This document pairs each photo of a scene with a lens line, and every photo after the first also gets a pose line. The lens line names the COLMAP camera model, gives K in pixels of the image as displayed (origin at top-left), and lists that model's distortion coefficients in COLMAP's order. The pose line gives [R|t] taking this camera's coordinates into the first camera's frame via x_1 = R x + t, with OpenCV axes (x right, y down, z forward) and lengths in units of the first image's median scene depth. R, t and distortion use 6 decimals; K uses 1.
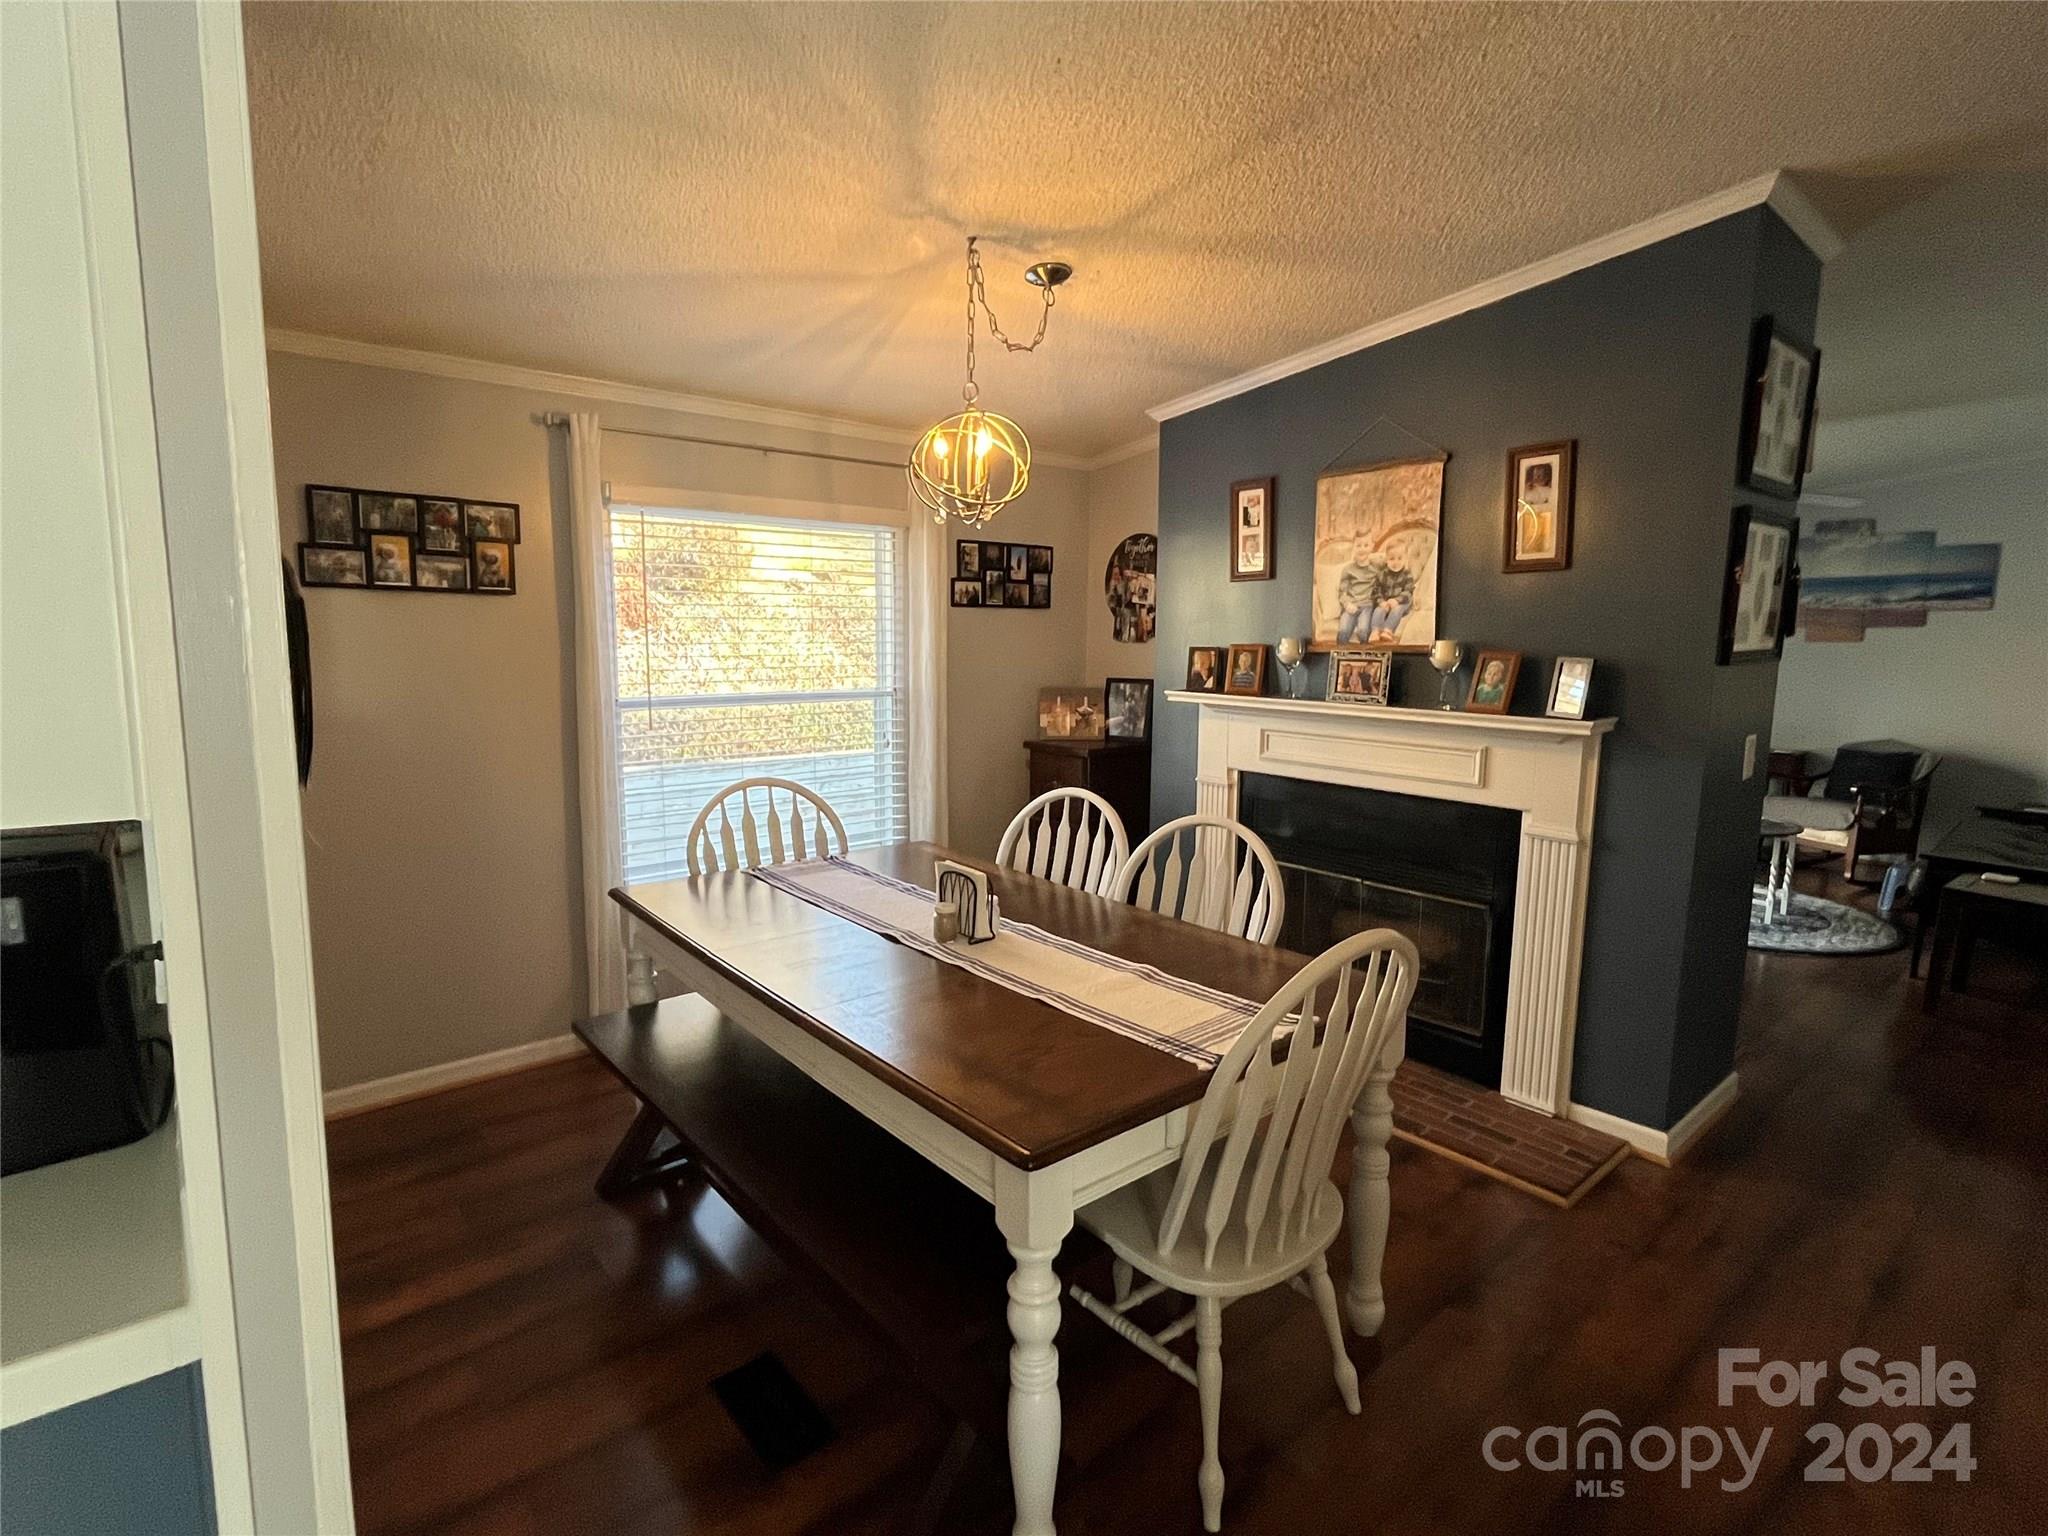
lens RADIAL K [[995.4, 0, 1009.6], [0, 995.4, 766.0], [0, 0, 1]] dist [-0.003612, -0.000045]
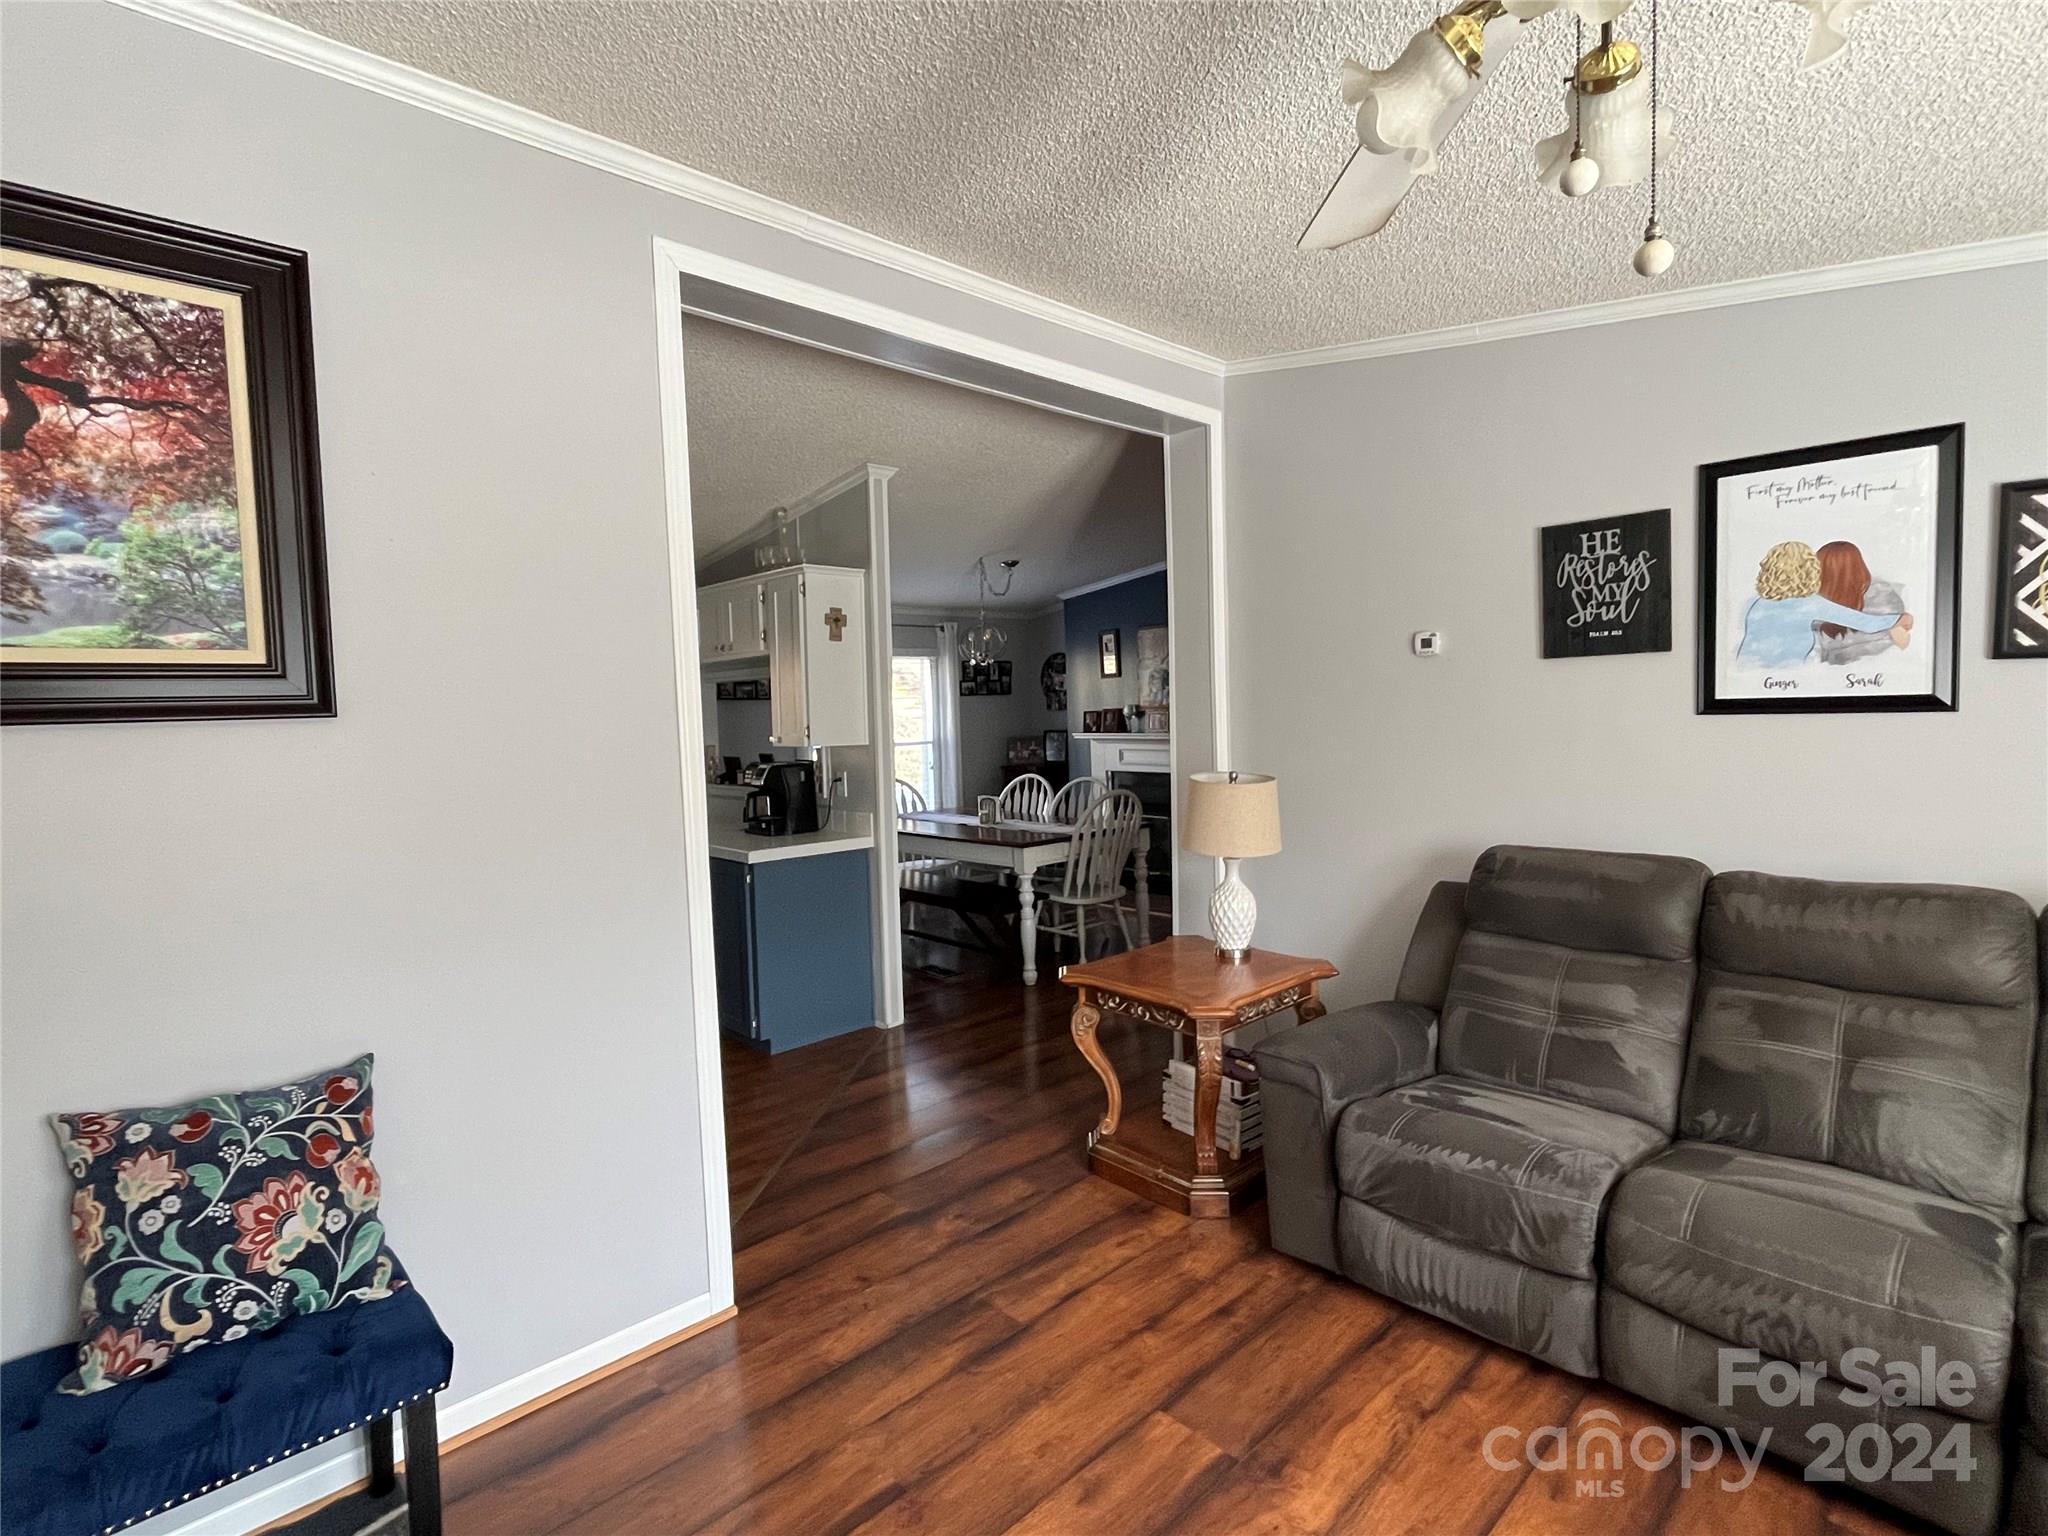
lens RADIAL K [[995.4, 0, 1028.3], [0, 995.4, 767.1], [0, 0, 1]] dist [-0.003612, -0.000045]
pose [[0.996538, -0.044098, 0.070475, -0.078631], [0.049225, 0.996134, -0.072754, 0.137464], [-0.066994, 0.075971, 0.994857, -1.013180]]
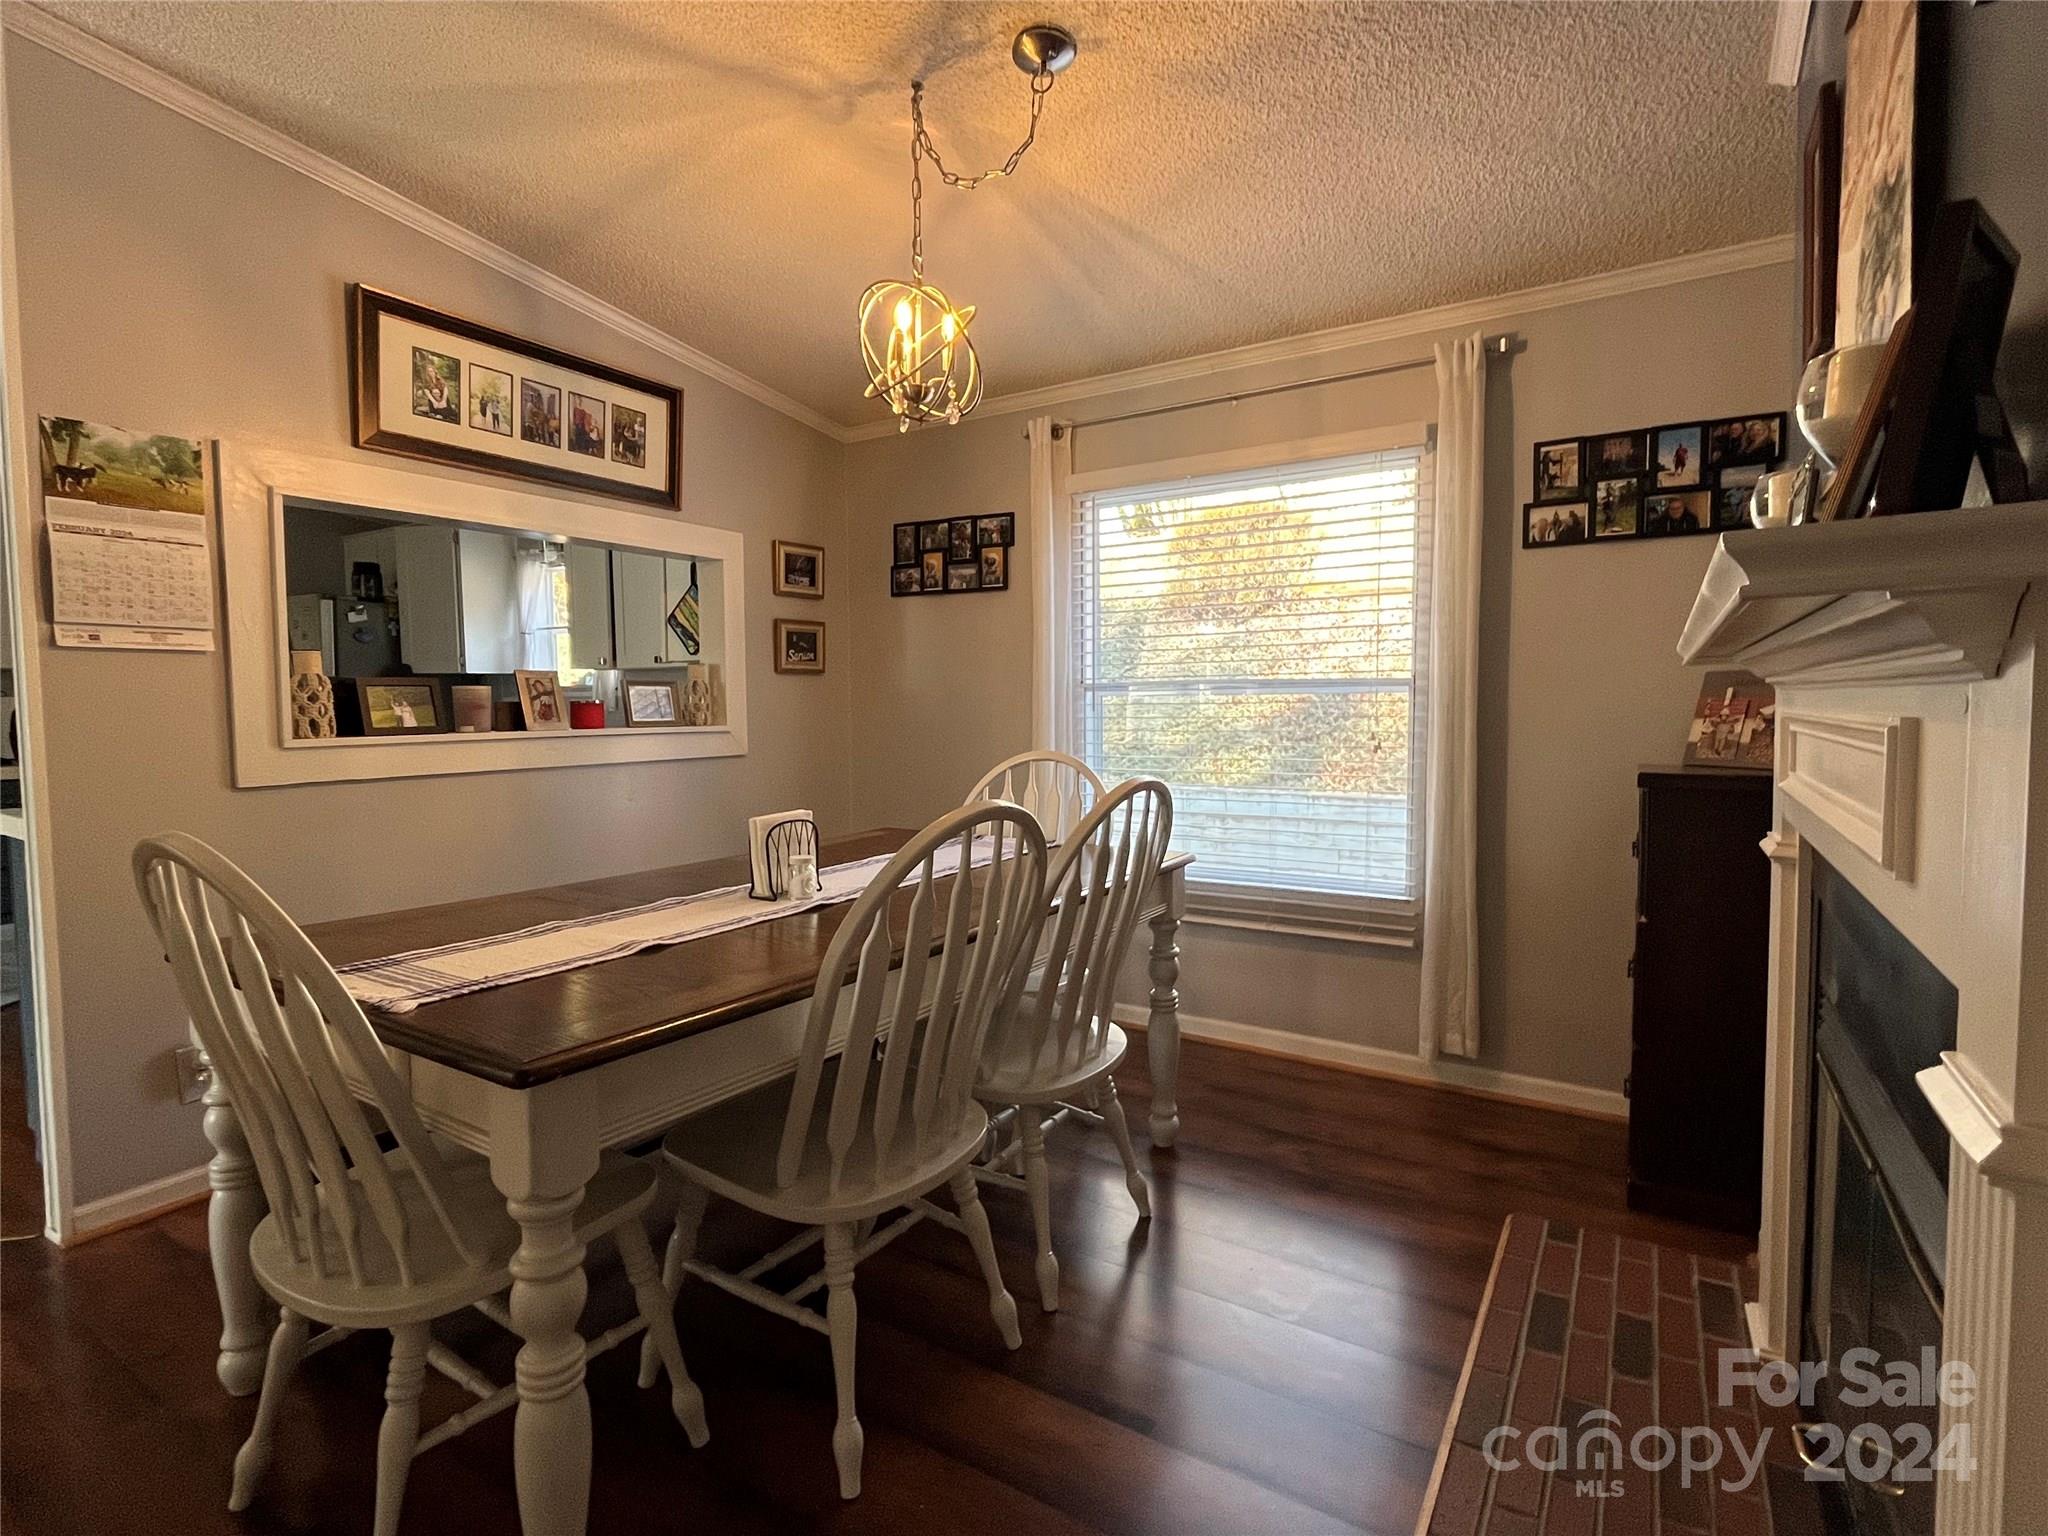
lens RADIAL K [[995.4, 0, 1023.6], [0, 995.4, 755.2], [0, 0, 1]] dist [-0.003612, -0.000045]
pose [[0.307021, 0.044813, -0.950647, 0.524512], [-0.114597, 0.993364, 0.009816, 0.006080], [0.944778, 0.105928, 0.310119, 0.565267]]
